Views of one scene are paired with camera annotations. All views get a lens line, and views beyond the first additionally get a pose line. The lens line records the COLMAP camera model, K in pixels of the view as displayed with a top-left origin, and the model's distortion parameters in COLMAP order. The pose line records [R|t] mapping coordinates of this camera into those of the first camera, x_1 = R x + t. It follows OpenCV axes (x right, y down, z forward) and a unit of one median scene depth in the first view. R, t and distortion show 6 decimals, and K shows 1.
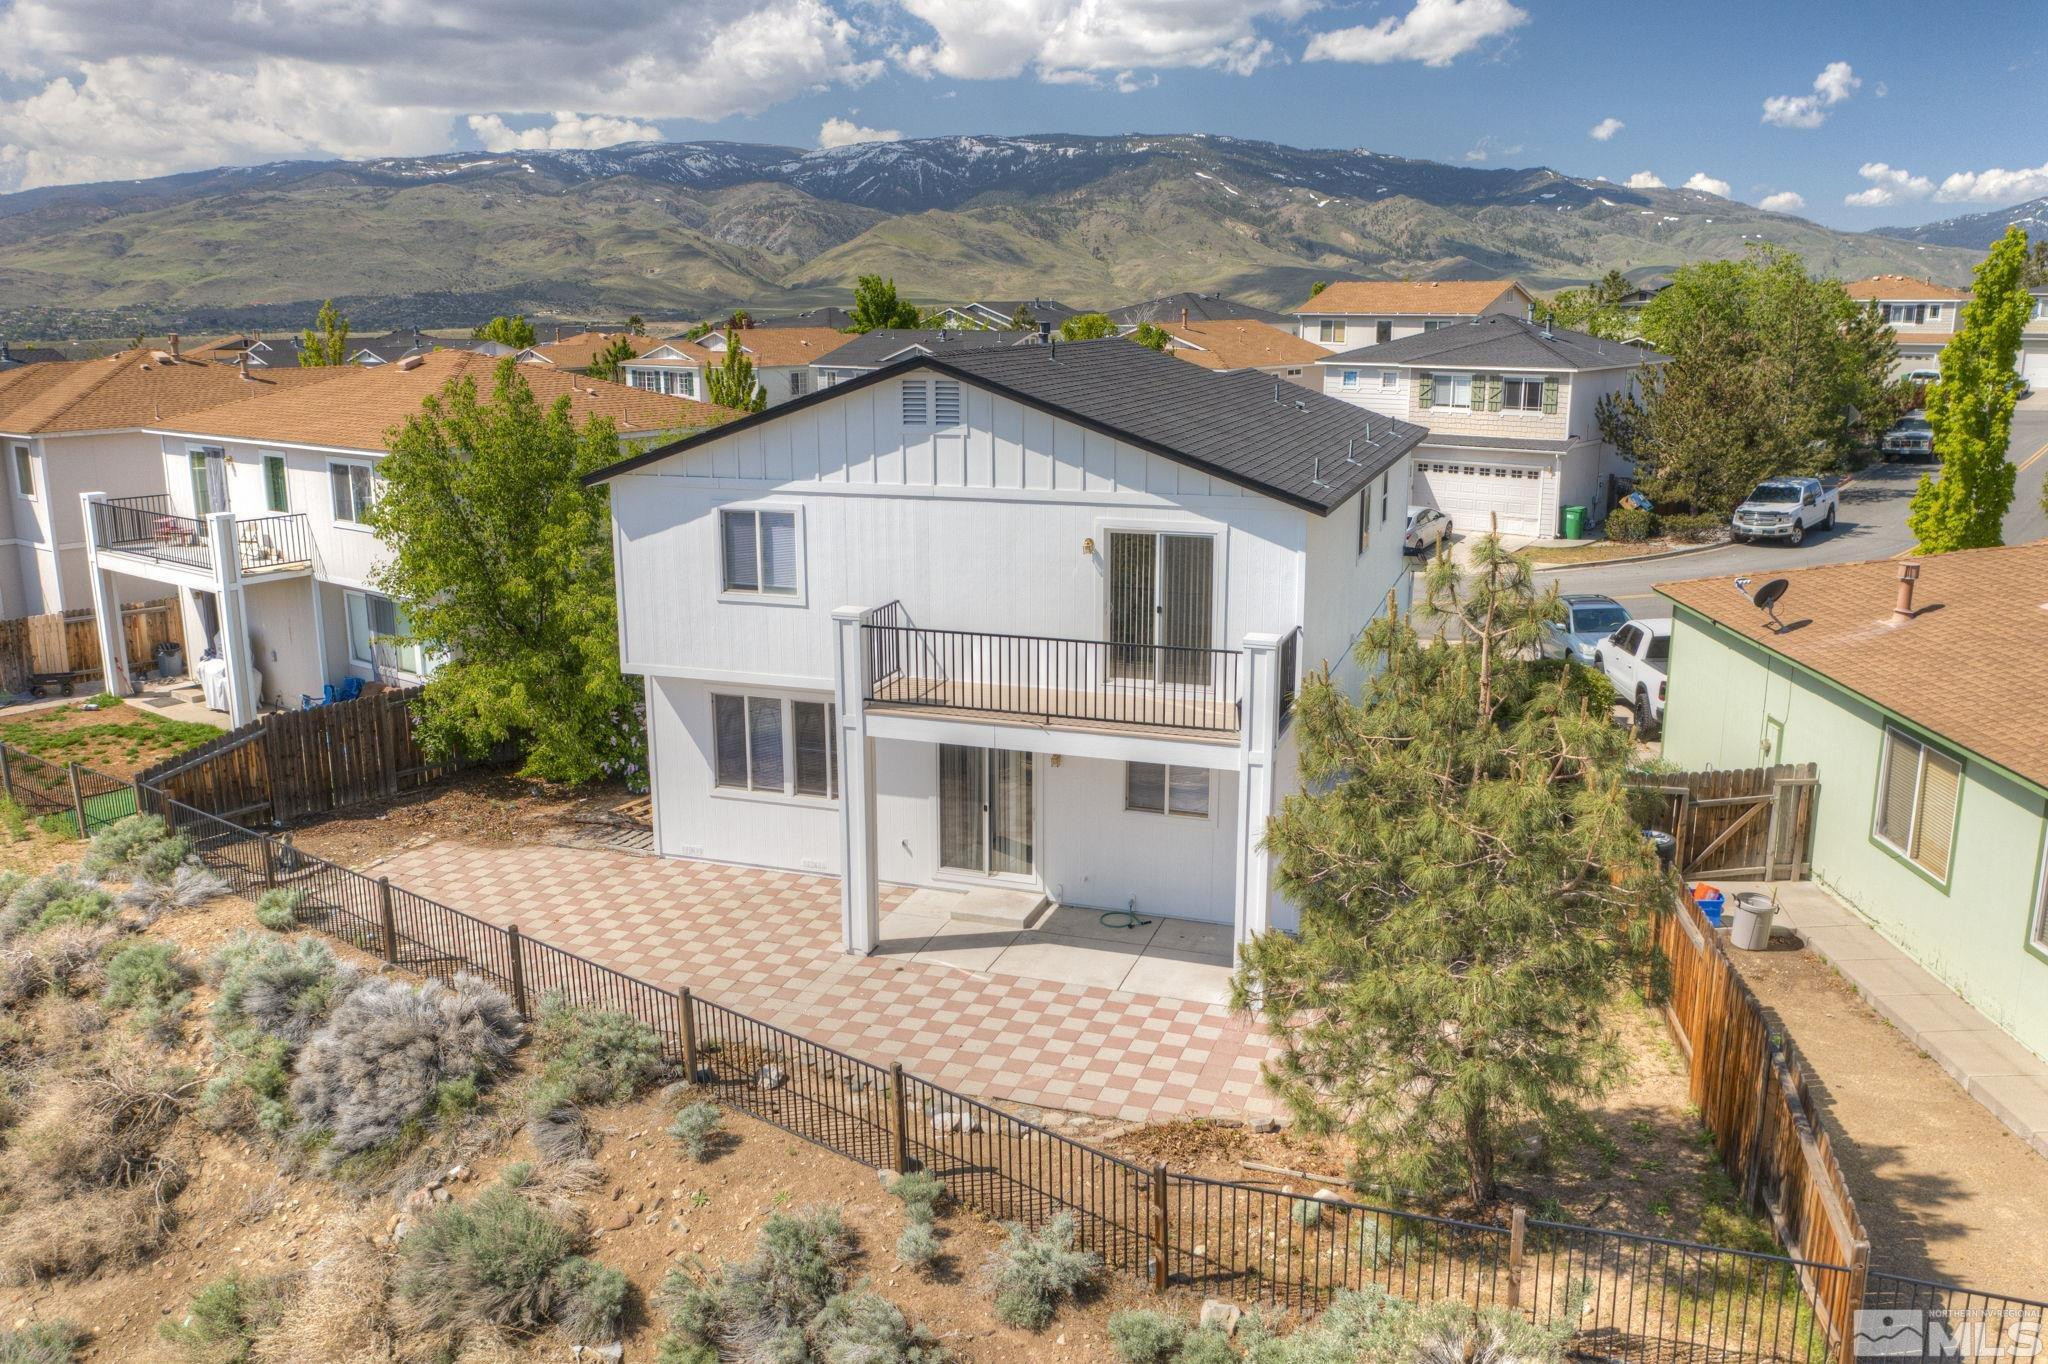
lens RADIAL K [[1753.3, 0, 1024.7], [0, 1753.3, 681.3], [0, 0, 1]] dist [0.006735, -0.001562]
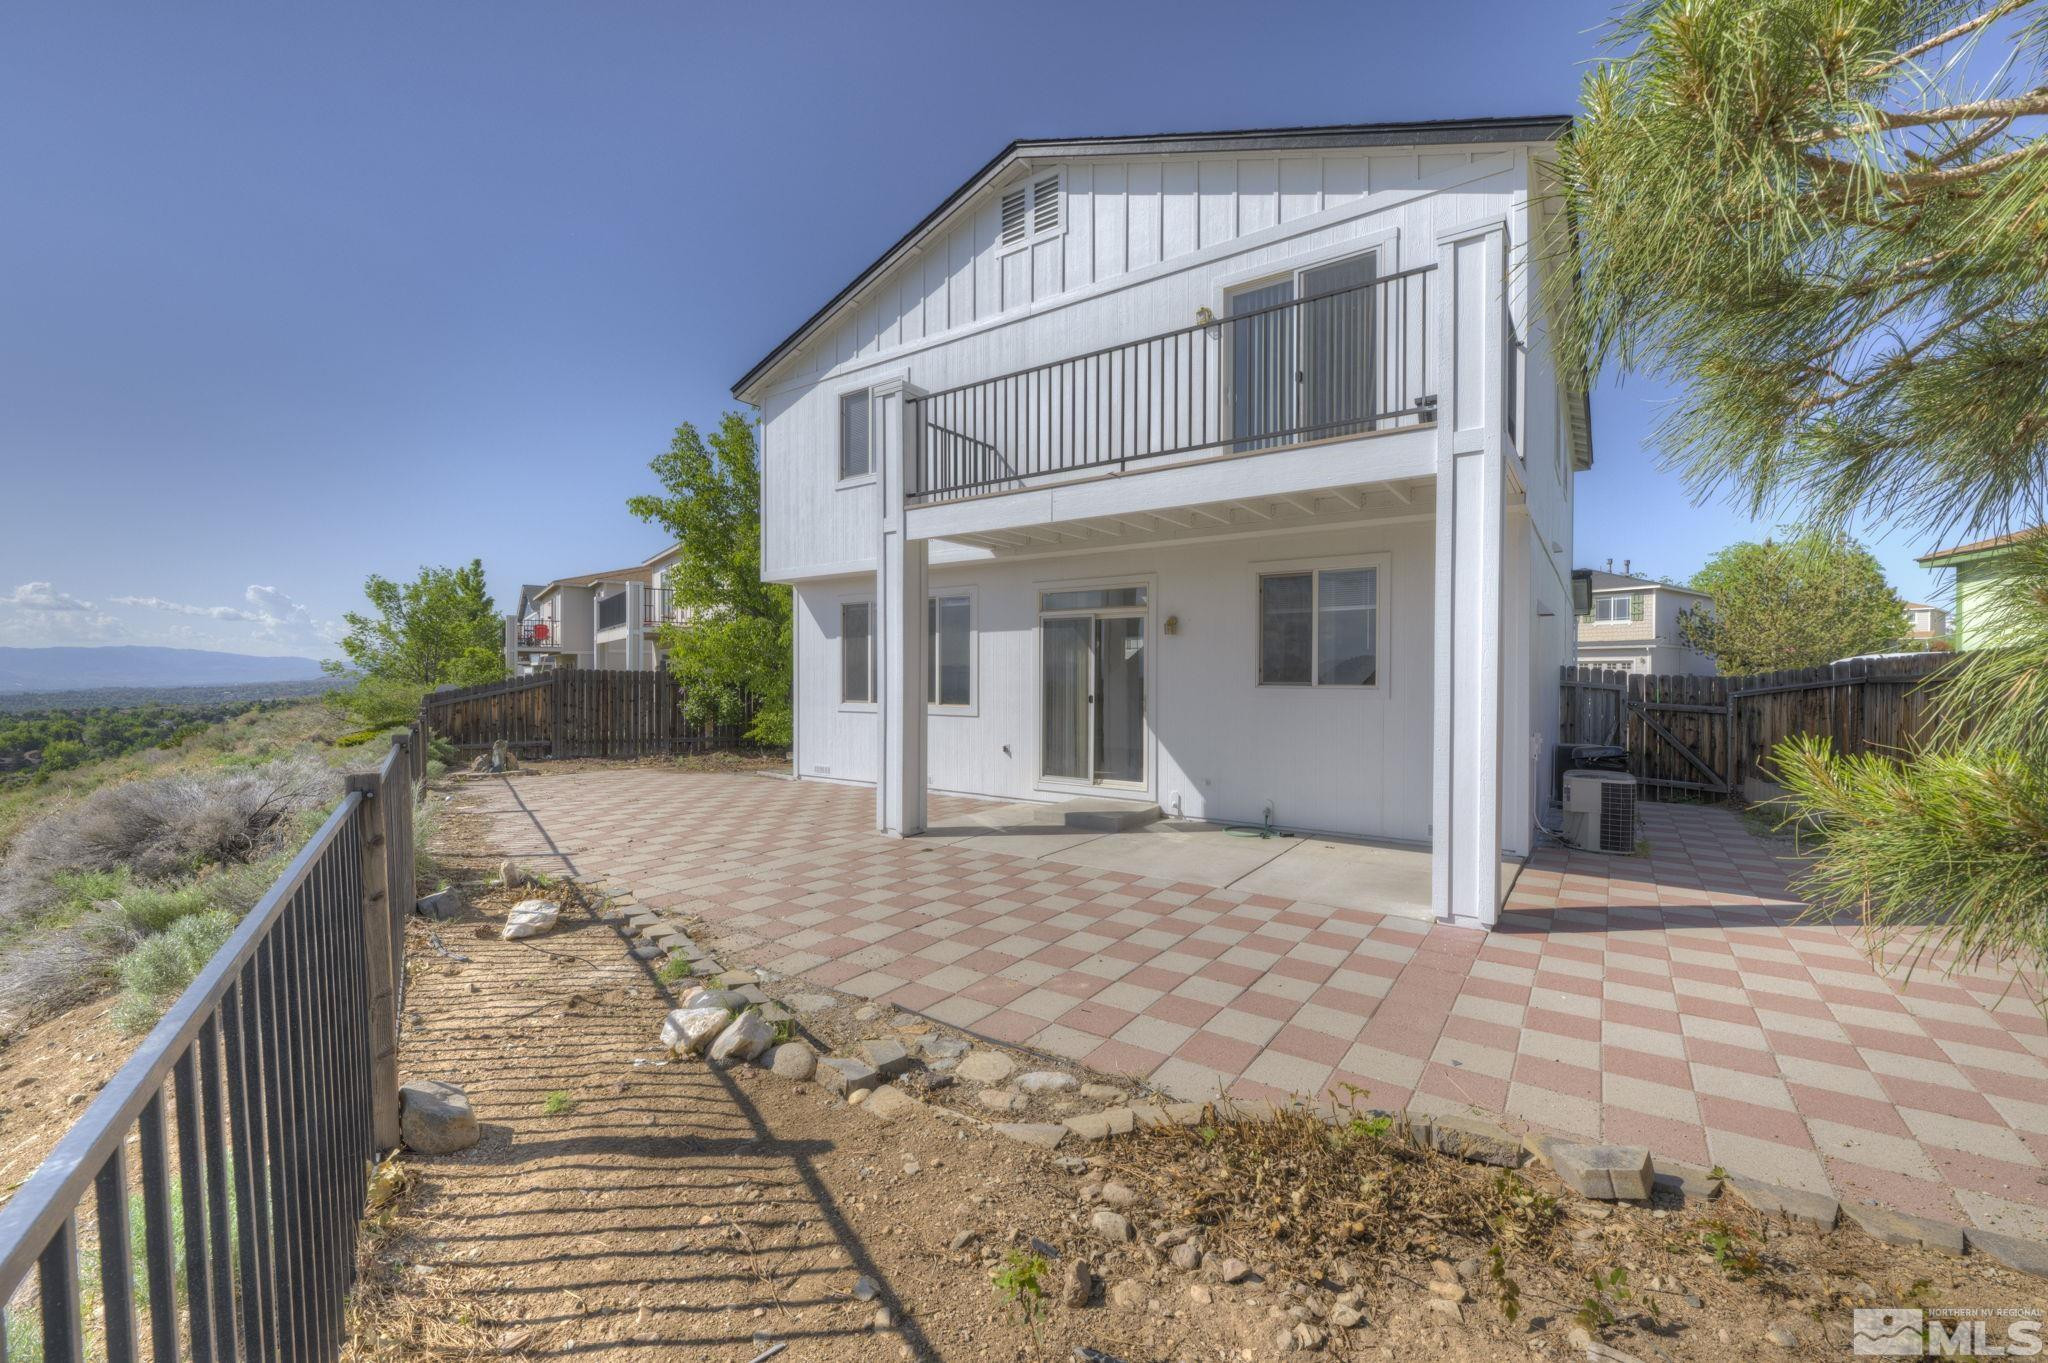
lens RADIAL K [[839.3, 0, 1024.7], [0, 839.3, 682.2], [0, 0, 1]] dist [-0.000563, -0.000102]
pose [[0.960297, 0.006997, -0.278890, 0.067248], [-0.072477, 0.971618, -0.225180, 0.177081], [0.269399, 0.236453, 0.933549, 0.687283]]
